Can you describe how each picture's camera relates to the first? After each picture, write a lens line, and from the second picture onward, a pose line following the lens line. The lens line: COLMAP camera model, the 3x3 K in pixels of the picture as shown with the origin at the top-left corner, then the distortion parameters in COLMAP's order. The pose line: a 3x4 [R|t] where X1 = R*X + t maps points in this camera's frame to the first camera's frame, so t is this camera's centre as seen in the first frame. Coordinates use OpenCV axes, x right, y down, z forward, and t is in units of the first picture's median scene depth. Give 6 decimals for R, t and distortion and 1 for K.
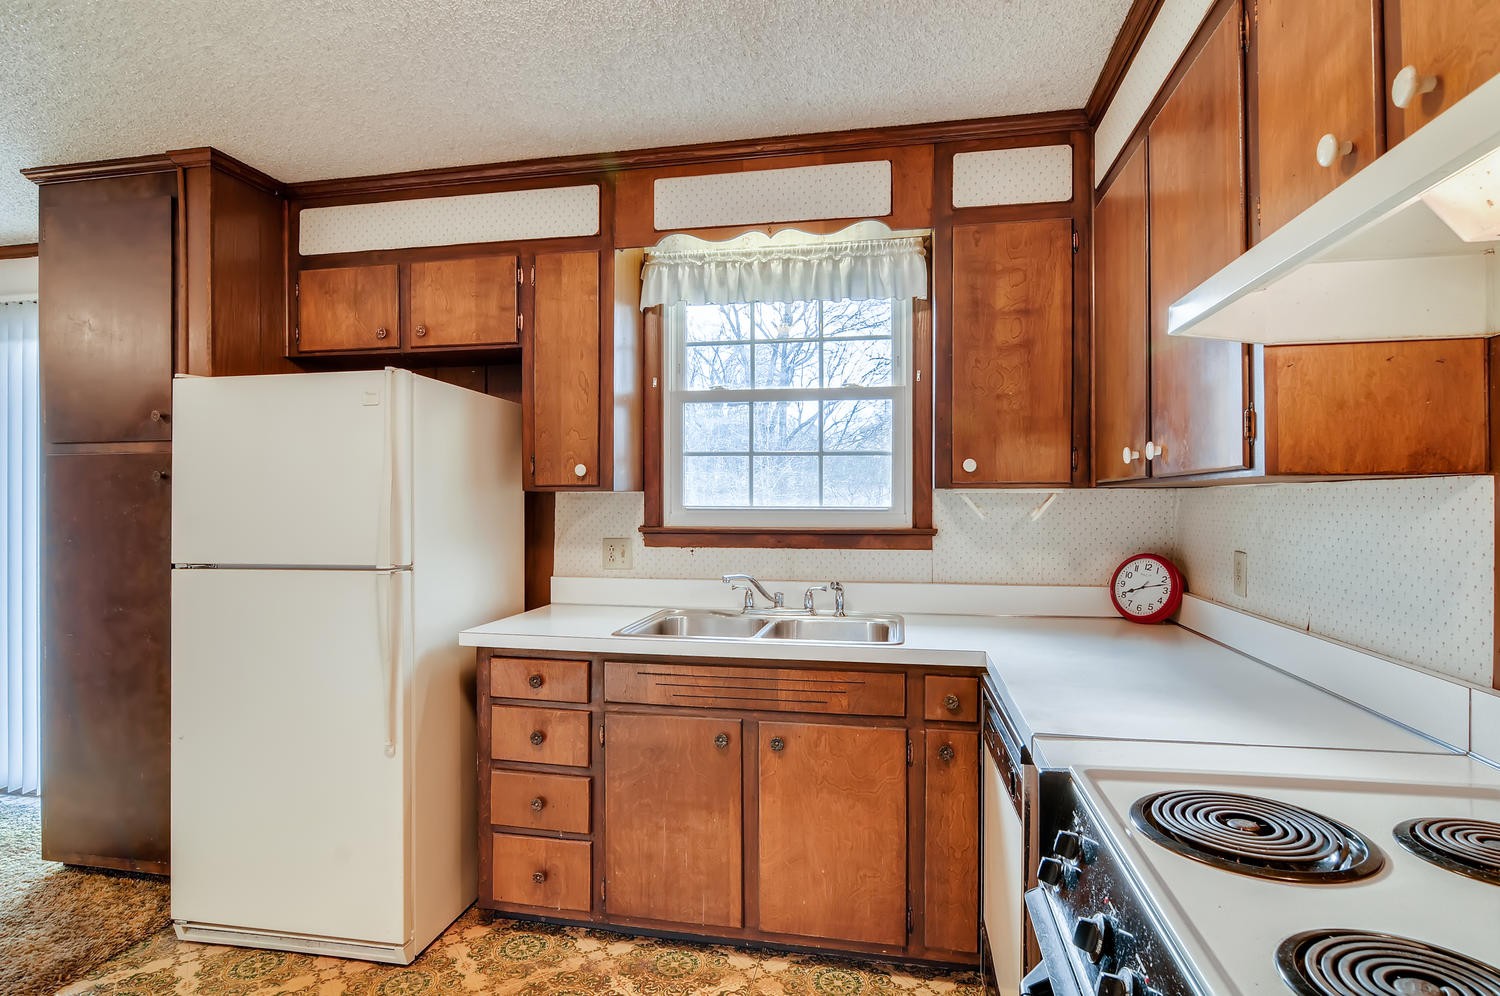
lens RADIAL K [[787.2, 0, 750.0], [0, 787.2, 498.0], [0, 0, 1]] dist [0.002191, -0.000423]
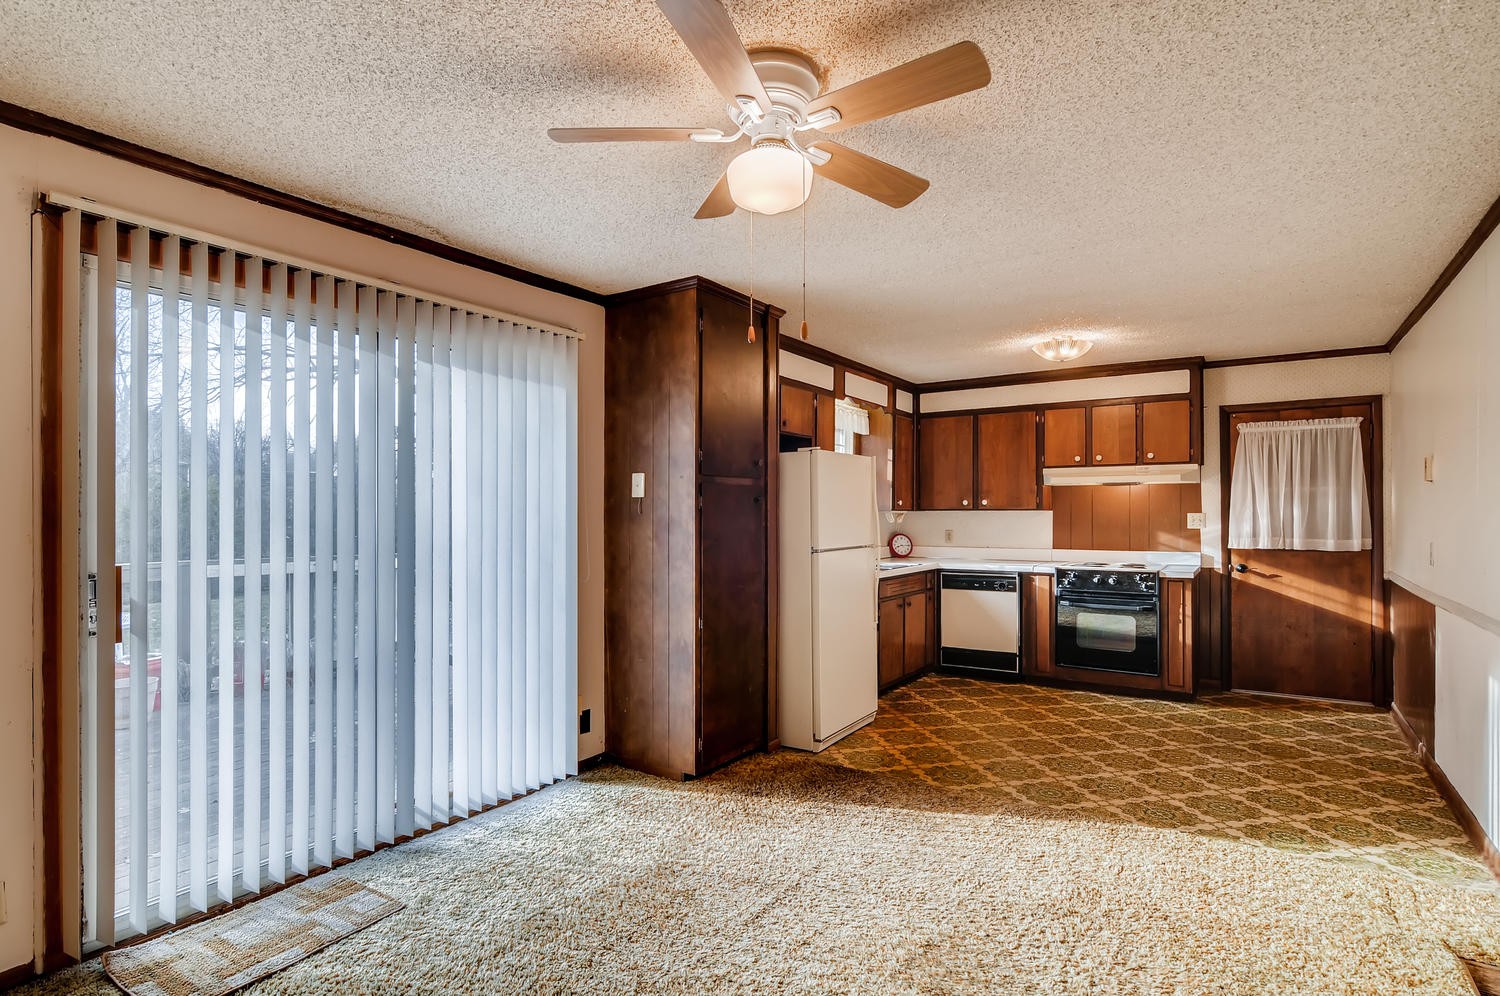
lens RADIAL K [[745.9, 0, 751.7], [0, 745.9, 517.8], [0, 0, 1]] dist [-0.000885, -0.000040]
pose [[0.395125, -0.003891, 0.918619, -2.274040], [0.000046, 0.999991, 0.004216, 0.001311], [-0.918627, -0.001623, 0.395122, 0.424566]]
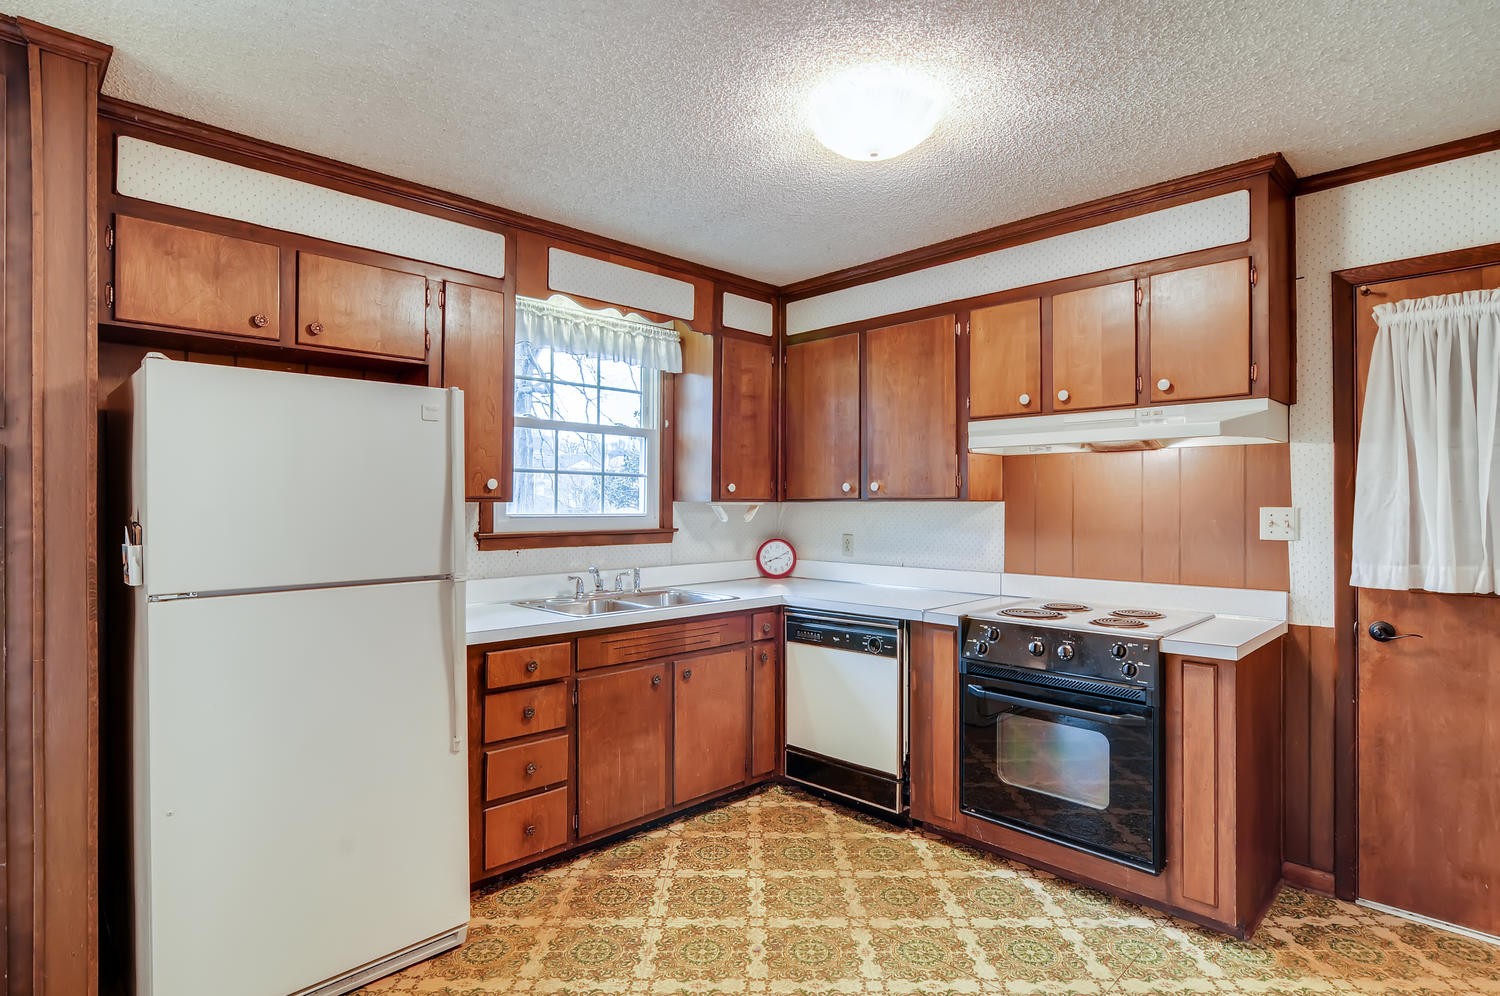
lens RADIAL K [[761.3, 0, 747.7], [0, 761.3, 509.5], [0, 0, 1]] dist [-0.000455, -0.000153]
pose [[0.566163, -0.005141, 0.824277, -0.961581], [-0.000915, 0.999976, 0.006865, -0.006695], [-0.824293, -0.004641, 0.566145, 0.083810]]
